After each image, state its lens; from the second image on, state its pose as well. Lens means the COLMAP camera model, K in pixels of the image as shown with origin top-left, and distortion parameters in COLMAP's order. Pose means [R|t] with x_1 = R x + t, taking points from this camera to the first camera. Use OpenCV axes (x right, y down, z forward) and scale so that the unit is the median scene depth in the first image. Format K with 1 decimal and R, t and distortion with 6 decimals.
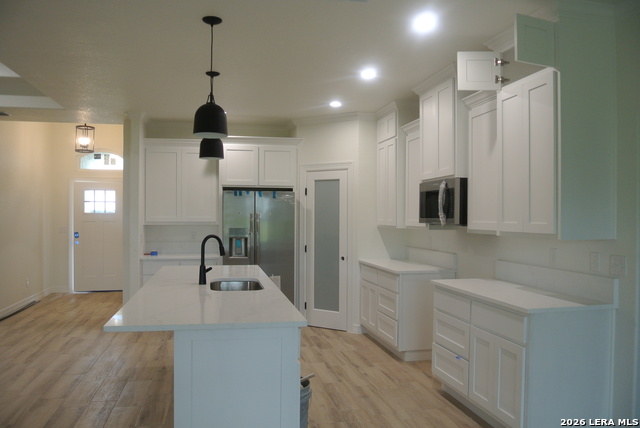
lens RADIAL K [[500.2, 0, 319.3], [0, 500.2, 214.5], [0, 0, 1]] dist [-0.048285, 0.015409]
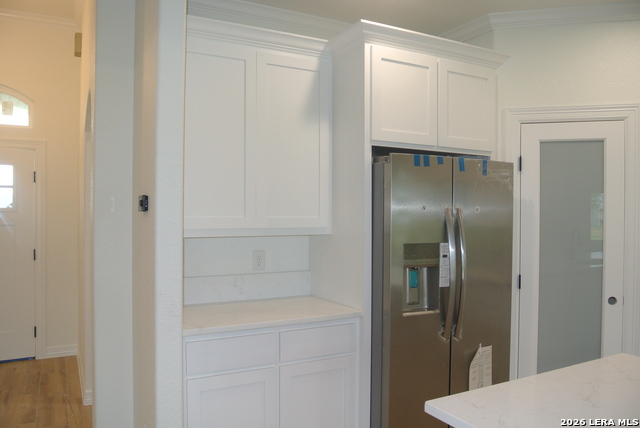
lens RADIAL K [[500.2, 0, 321.8], [0, 500.2, 212.2], [0, 0, 1]] dist [-0.048285, 0.015409]
pose [[0.956286, 0.002005, 0.292425, -0.365057], [-0.002256, 0.999997, 0.000520, 0.001042], [-0.292423, -0.001157, 0.956288, 0.619757]]
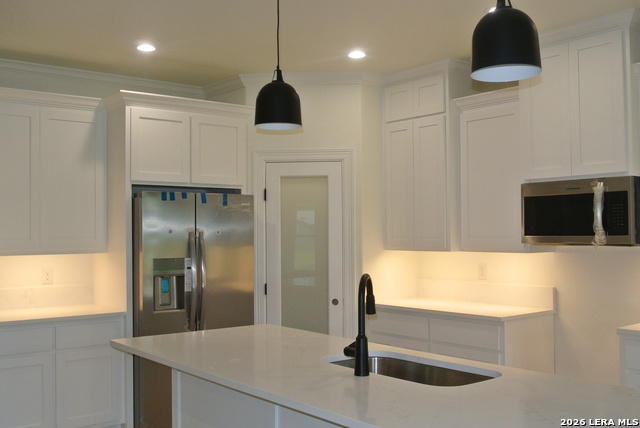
lens RADIAL K [[691.2, 0, 320.7], [0, 691.2, 217.6], [0, 0, 1]] dist [-0.024266, 0.000000]
pose [[0.897161, 0.000218, 0.441704, -0.350384], [0.008890, 0.999788, -0.018550, -0.002410], [-0.441614, 0.020569, 0.896969, 0.228180]]
